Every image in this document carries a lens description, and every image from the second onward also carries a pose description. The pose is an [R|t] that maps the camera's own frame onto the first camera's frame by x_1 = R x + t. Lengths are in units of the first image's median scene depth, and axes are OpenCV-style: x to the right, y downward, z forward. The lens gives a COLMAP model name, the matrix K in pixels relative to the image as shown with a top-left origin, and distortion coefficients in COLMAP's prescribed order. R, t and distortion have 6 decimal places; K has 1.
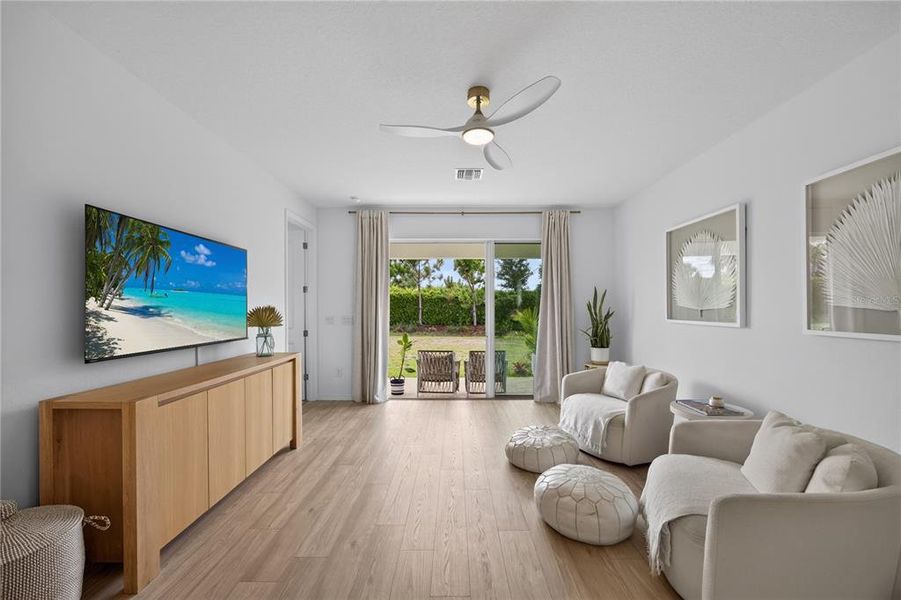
lens RADIAL K [[353.8, 0, 454.6], [0, 353.8, 306.7], [0, 0, 1]] dist [-0.031452, 0.012105]
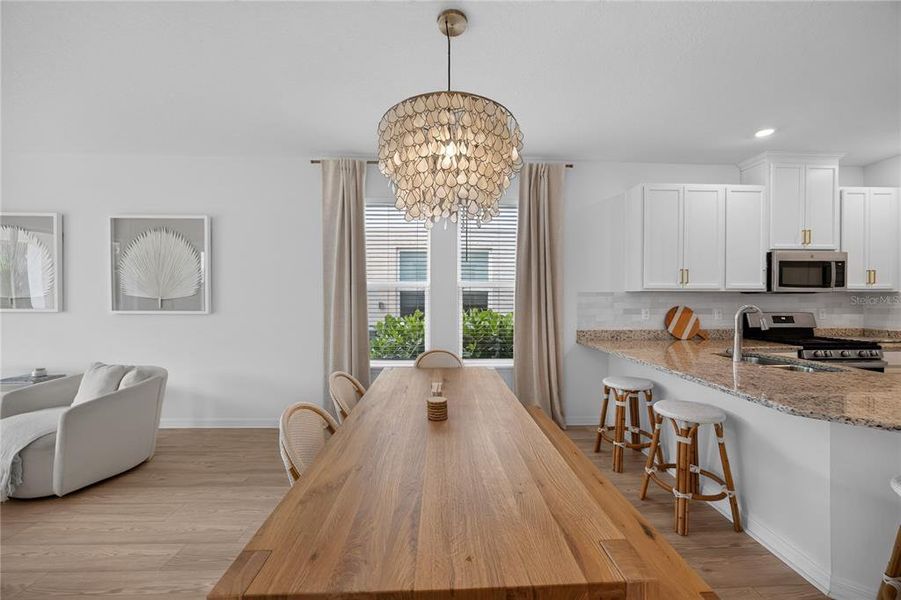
lens RADIAL K [[346.2, 0, 450.5], [0, 346.2, 300.0], [0, 0, 1]] dist [-0.025392, 0.007213]
pose [[-0.030644, -0.000766, 0.999530, -0.259955], [-0.005424, 0.999985, 0.000600, 0.004114], [-0.999516, -0.005403, -0.030648, -0.222022]]
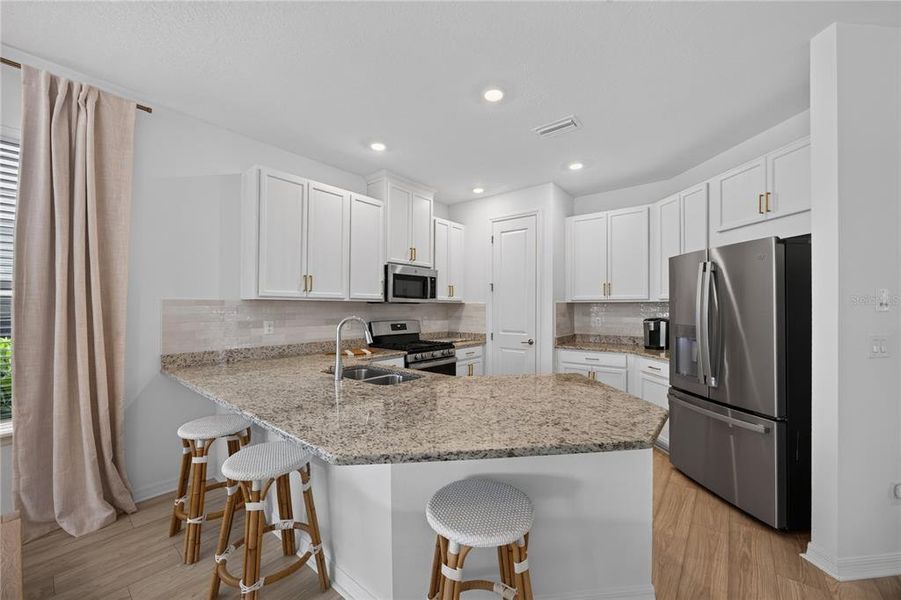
lens RADIAL K [[353.8, 0, 454.6], [0, 353.8, 306.7], [0, 0, 1]] dist [-0.031452, 0.012105]
pose [[-0.778931, 0.002896, 0.627103, -0.183544], [-0.002391, 0.999968, -0.007587, 0.000173], [-0.627105, -0.007409, -0.778899, -0.386678]]
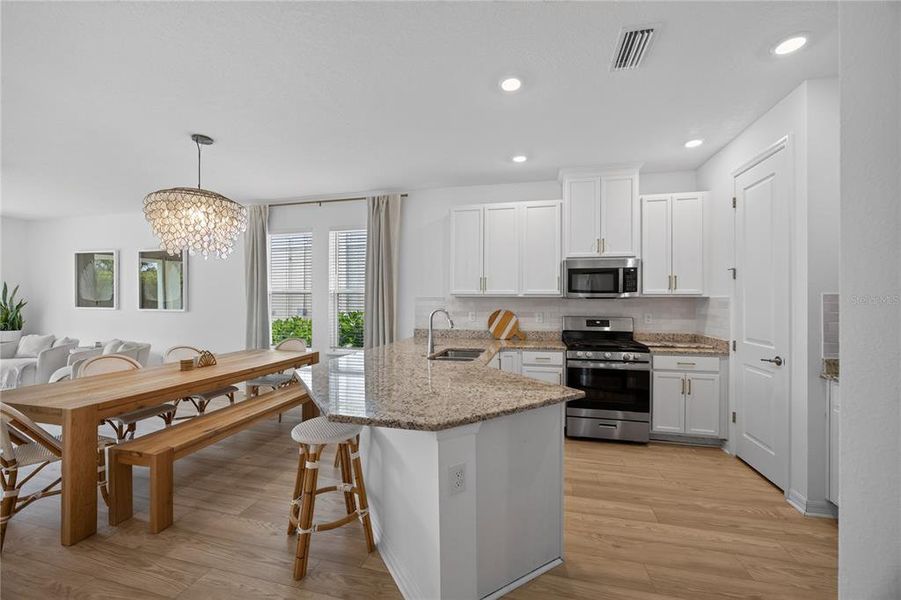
lens RADIAL K [[346.2, 0, 450.5], [0, 346.2, 300.0], [0, 0, 1]] dist [-0.025392, 0.007213]
pose [[0.241217, 0.008612, 0.970433, -0.386714], [-0.009801, 0.999931, -0.006438, -0.001883], [-0.970422, -0.007958, 0.241284, -0.827447]]
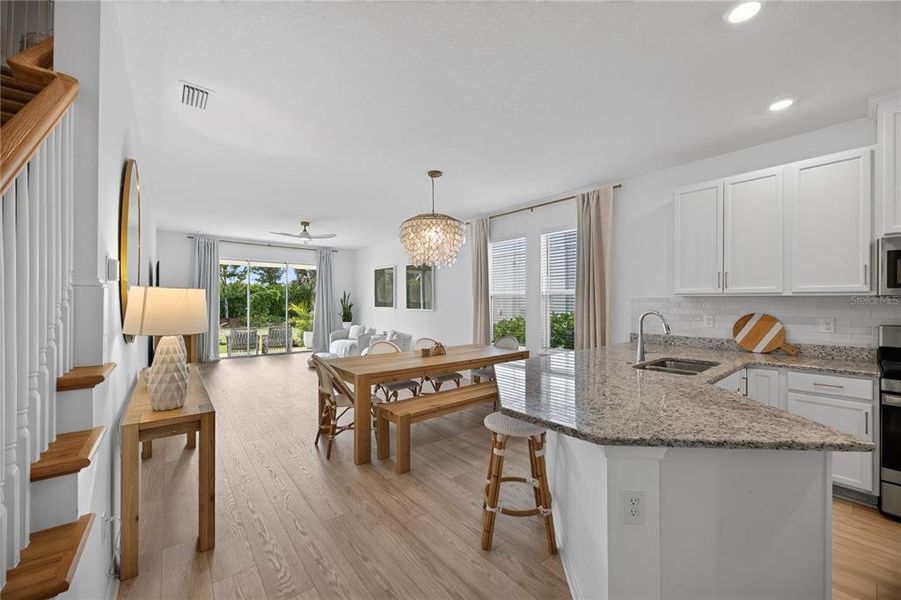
lens RADIAL K [[344.3, 0, 451.4], [0, 344.3, 302.5], [0, 0, 1]] dist [-0.033203, 0.011907]
pose [[0.771825, 0.004801, 0.635816, -0.363208], [-0.008198, 0.999964, 0.002402, -0.001464], [-0.635782, -0.007066, 0.771837, -0.868464]]
